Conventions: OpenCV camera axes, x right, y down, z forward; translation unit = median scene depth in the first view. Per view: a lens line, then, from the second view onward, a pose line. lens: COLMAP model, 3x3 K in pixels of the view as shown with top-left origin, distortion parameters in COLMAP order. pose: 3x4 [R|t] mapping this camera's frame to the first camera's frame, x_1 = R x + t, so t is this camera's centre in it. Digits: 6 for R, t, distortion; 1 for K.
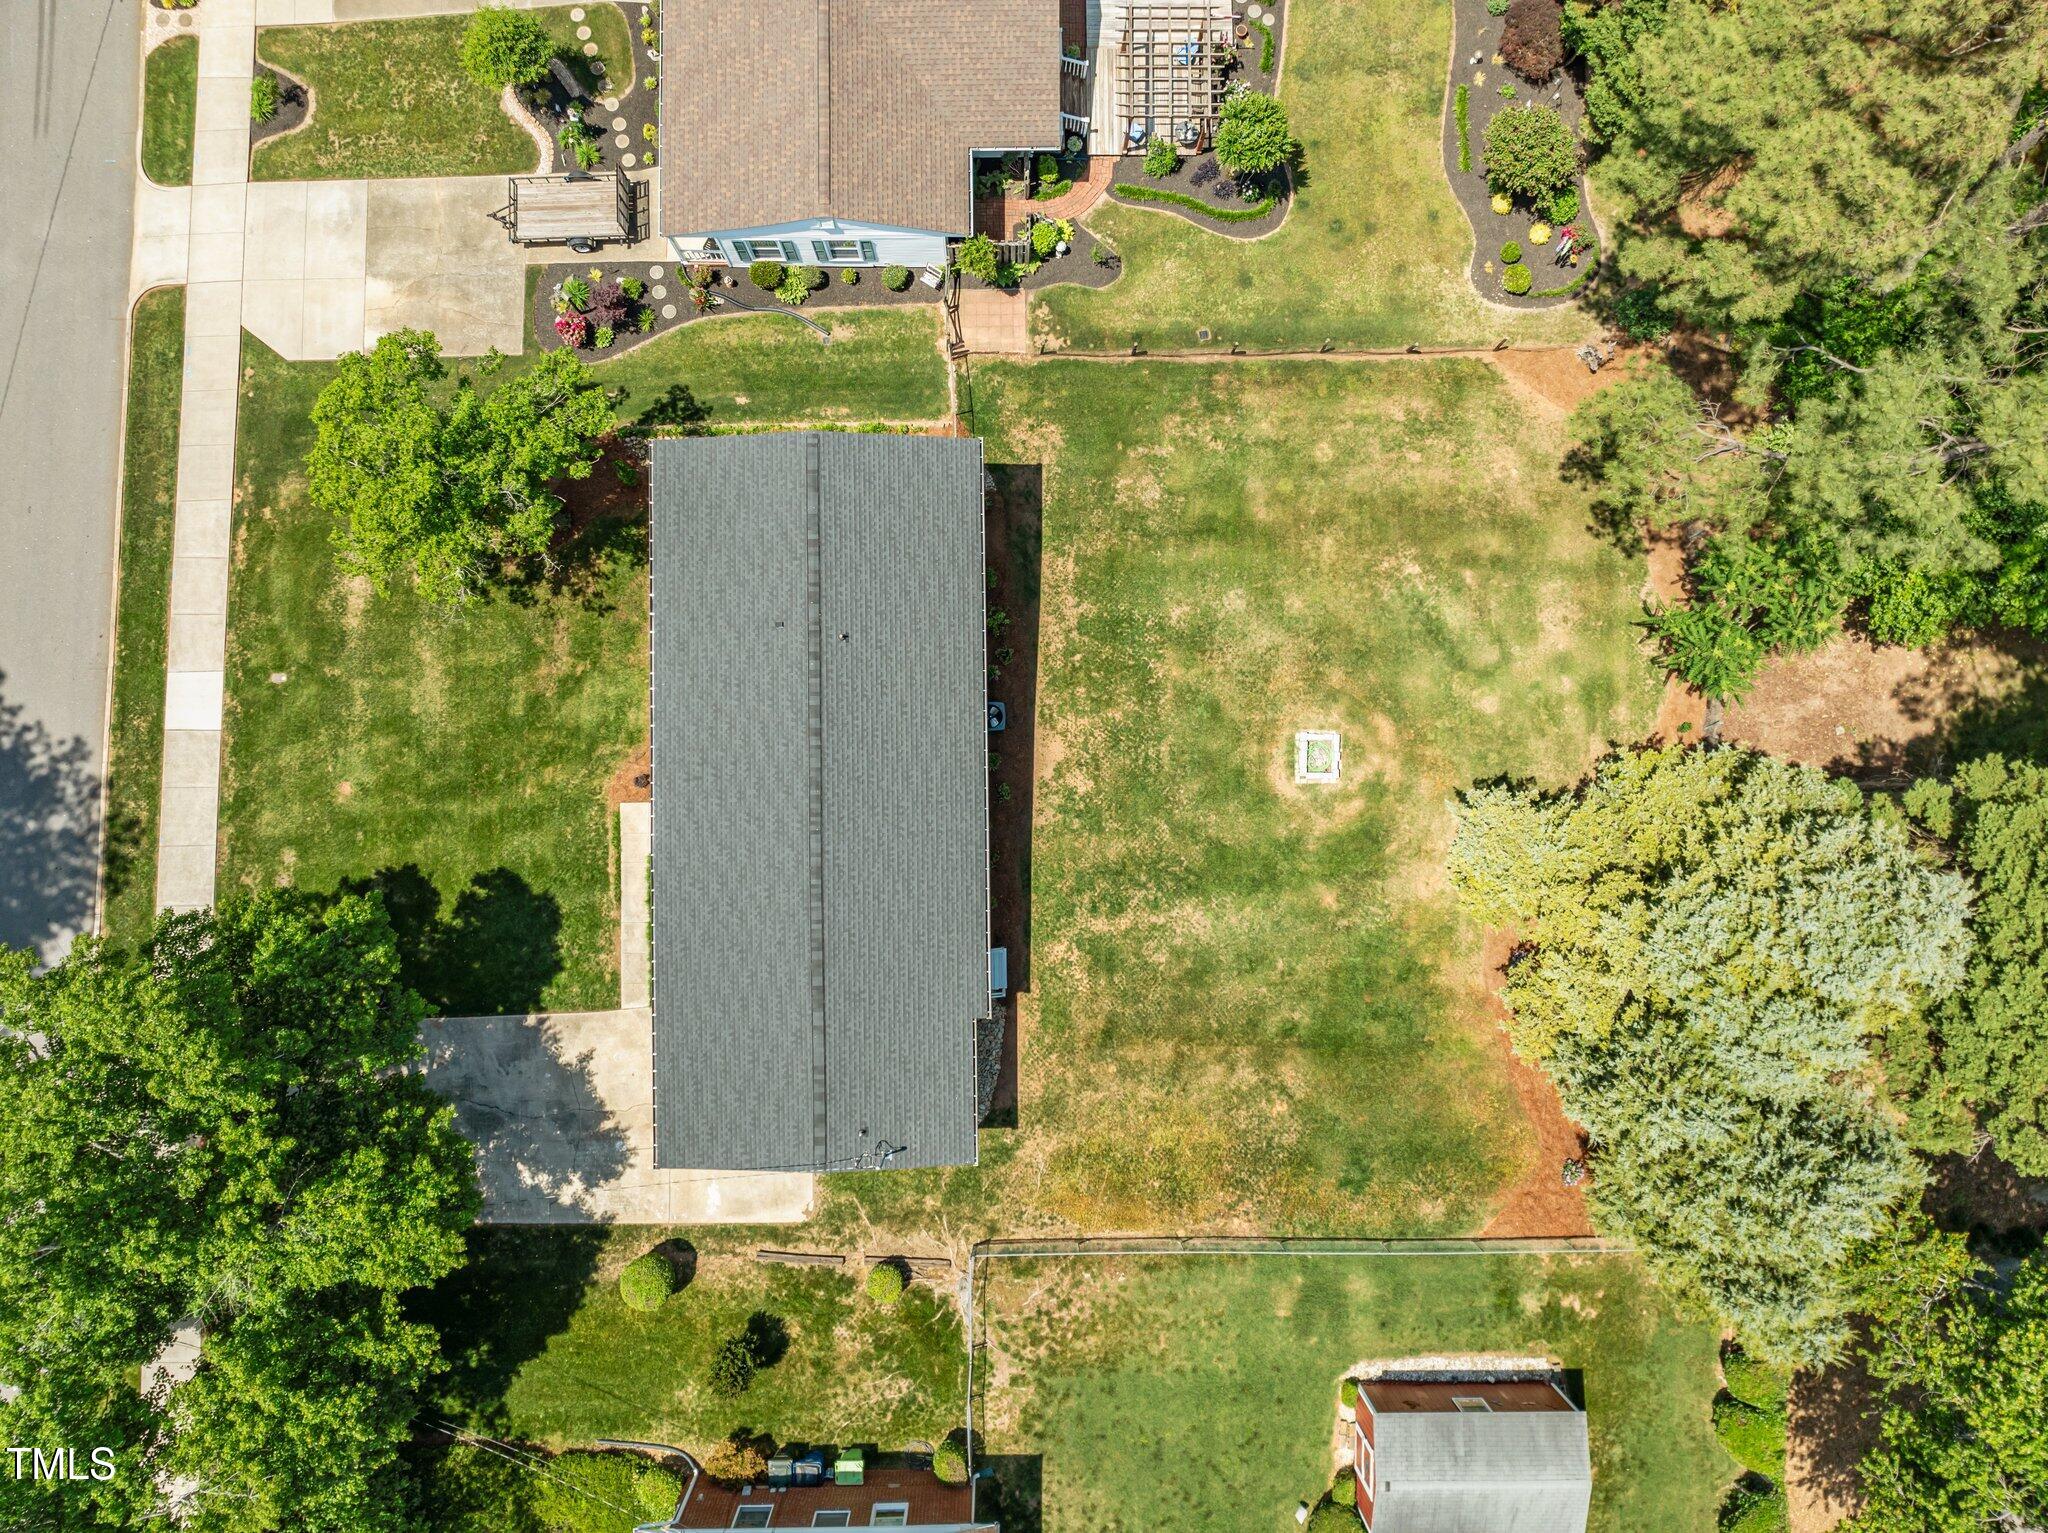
lens RADIAL K [[1428.0, 0, 1026.6], [0, 1428.0, 762.3], [0, 0, 1]] dist [-0.043584, -0.002125]
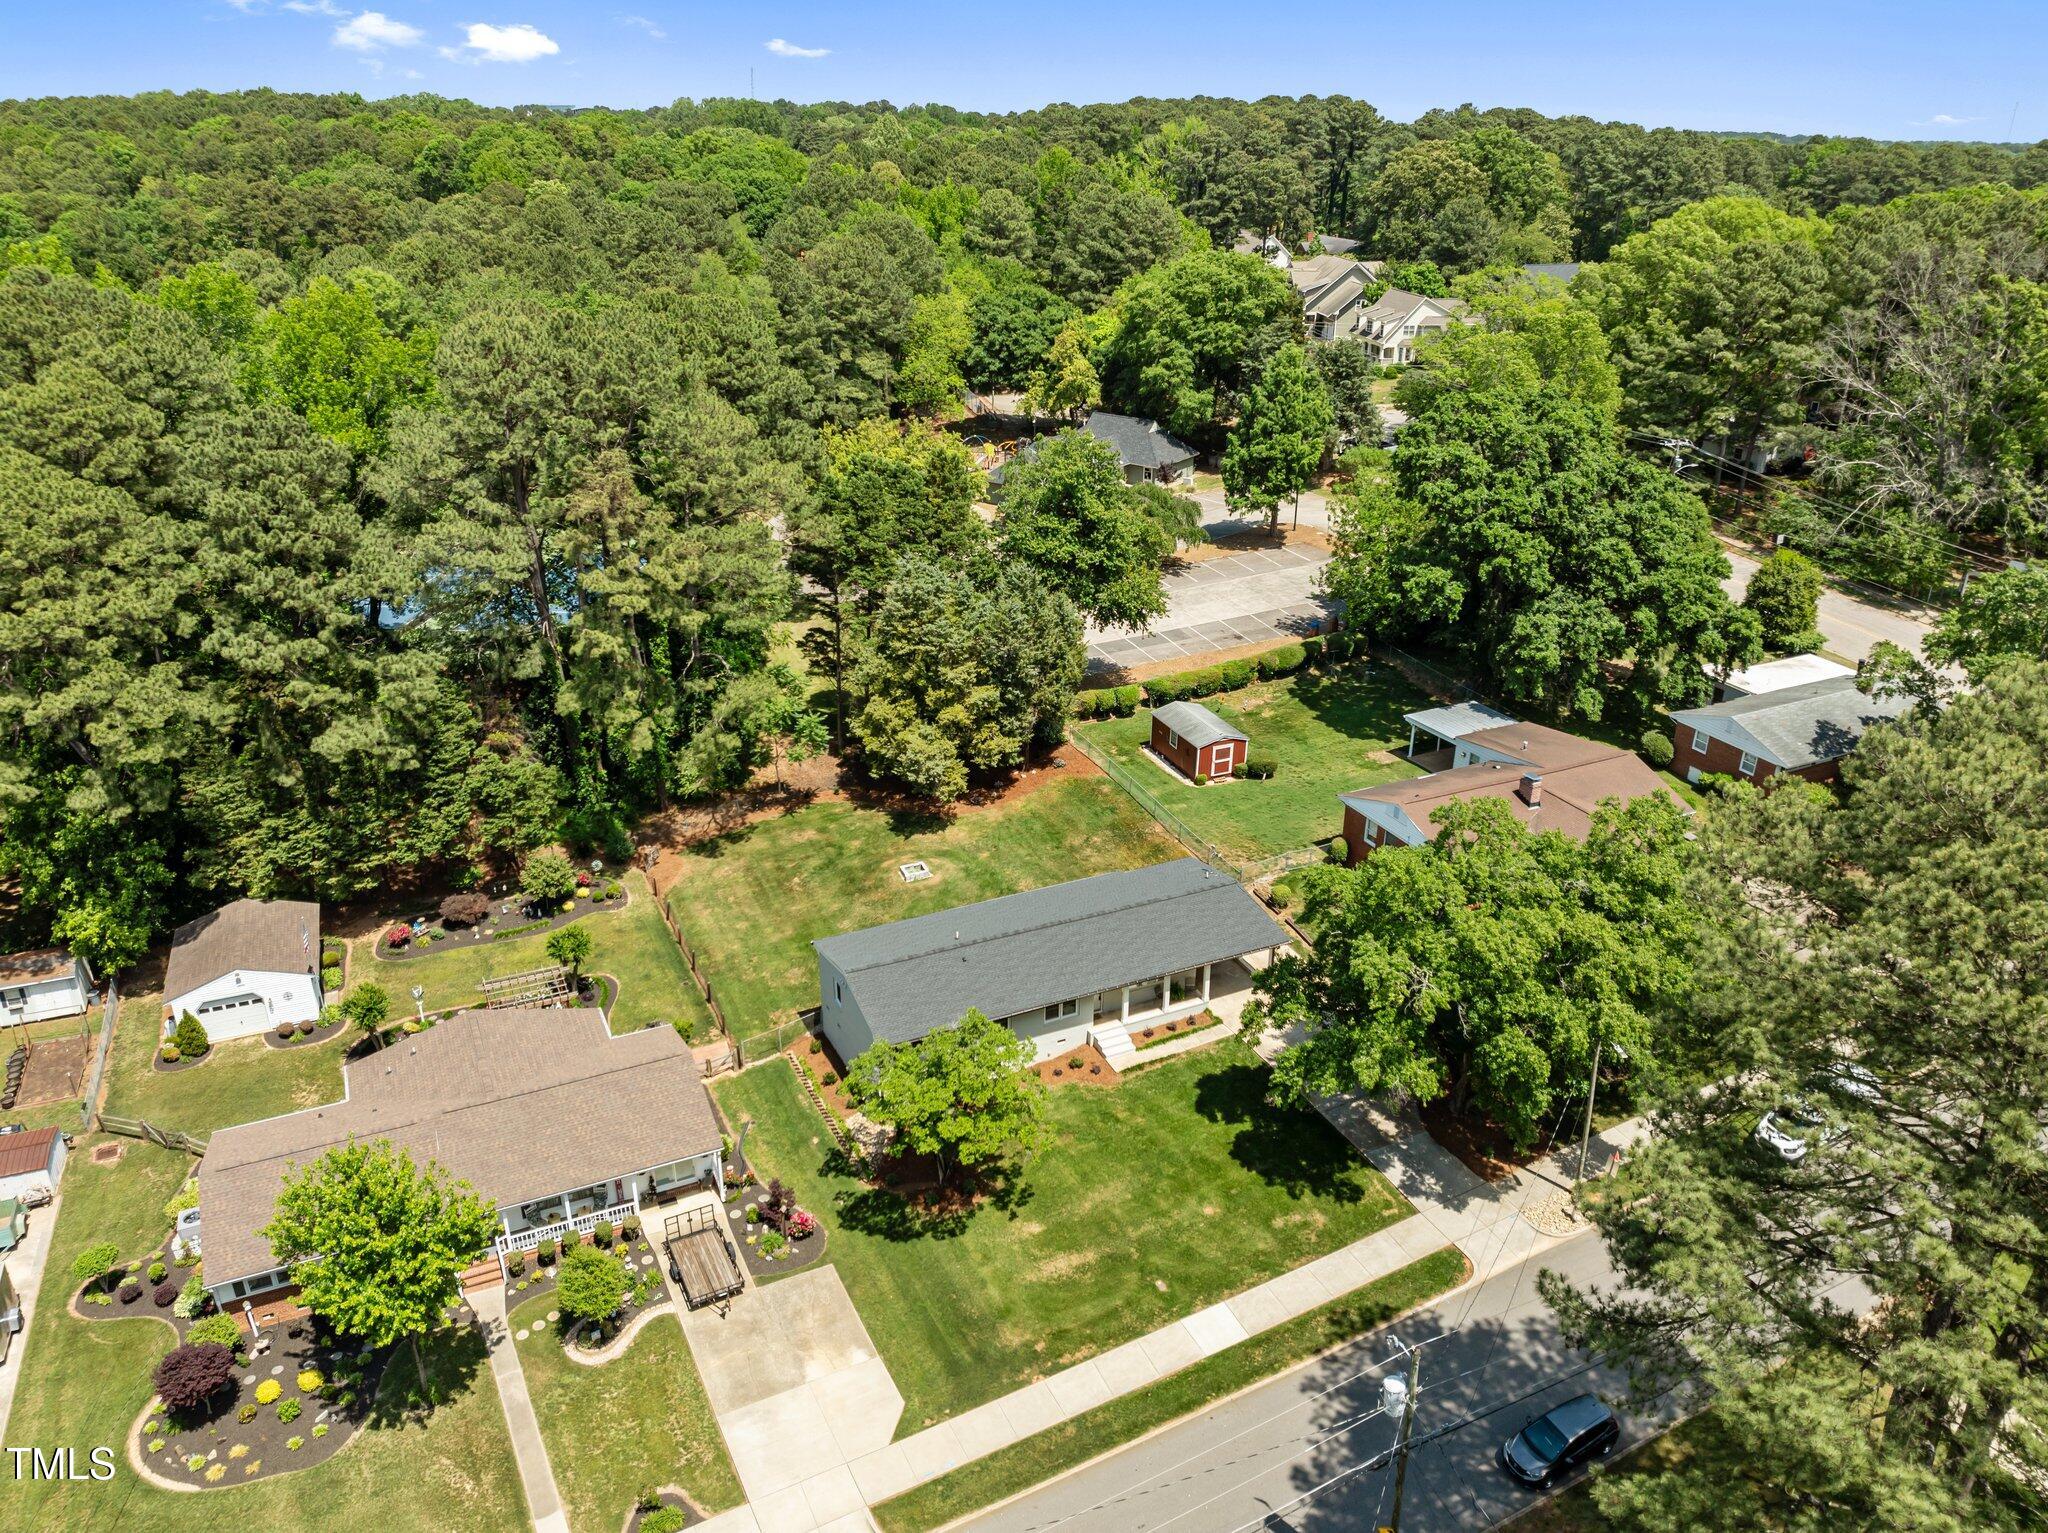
lens RADIAL K [[1437.0, 0, 1028.6], [0, 1437.0, 763.8], [0, 0, 1]] dist [-0.033069, -0.002809]
pose [[-0.419108, -0.396419, 0.816824, -1.289928], [0.907145, -0.145280, 0.394944, -0.571946], [-0.037895, 0.906502, 0.420498, 0.097265]]
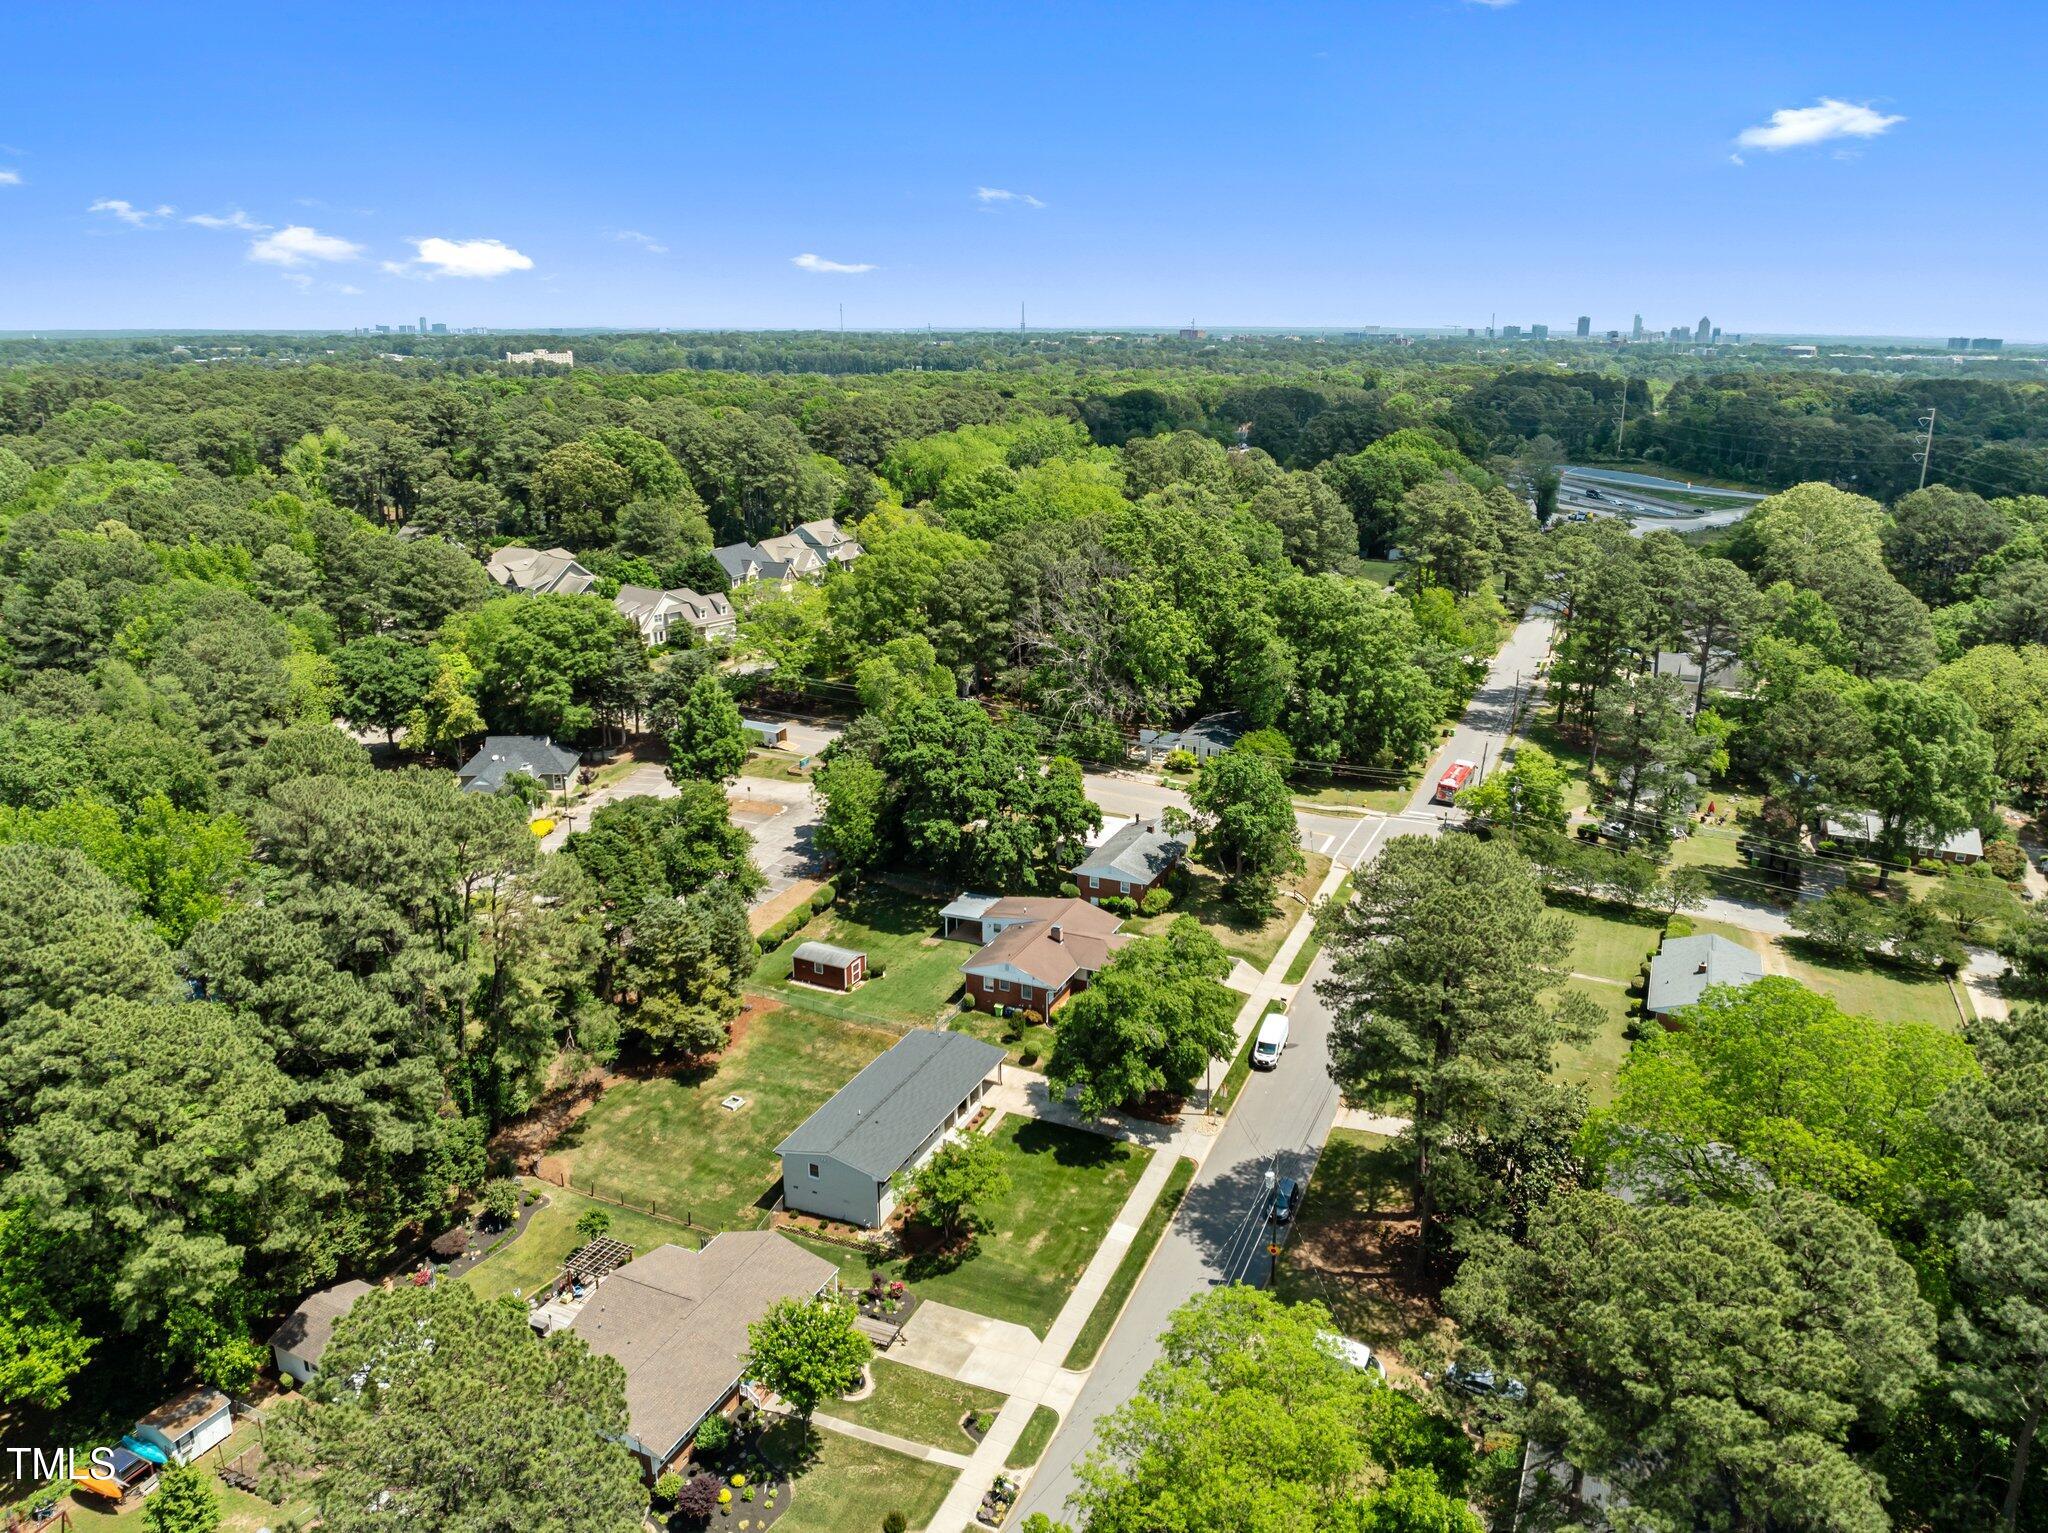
lens RADIAL K [[1439.8, 0, 1022.4], [0, 1439.8, 768.9], [0, 0, 1]] dist [-0.028157, 0.003573]
pose [[-0.903516, -0.147240, 0.402466, -1.263897], [0.427687, -0.250056, 0.868652, -1.936453], [-0.027262, 0.956970, 0.288902, -0.385980]]
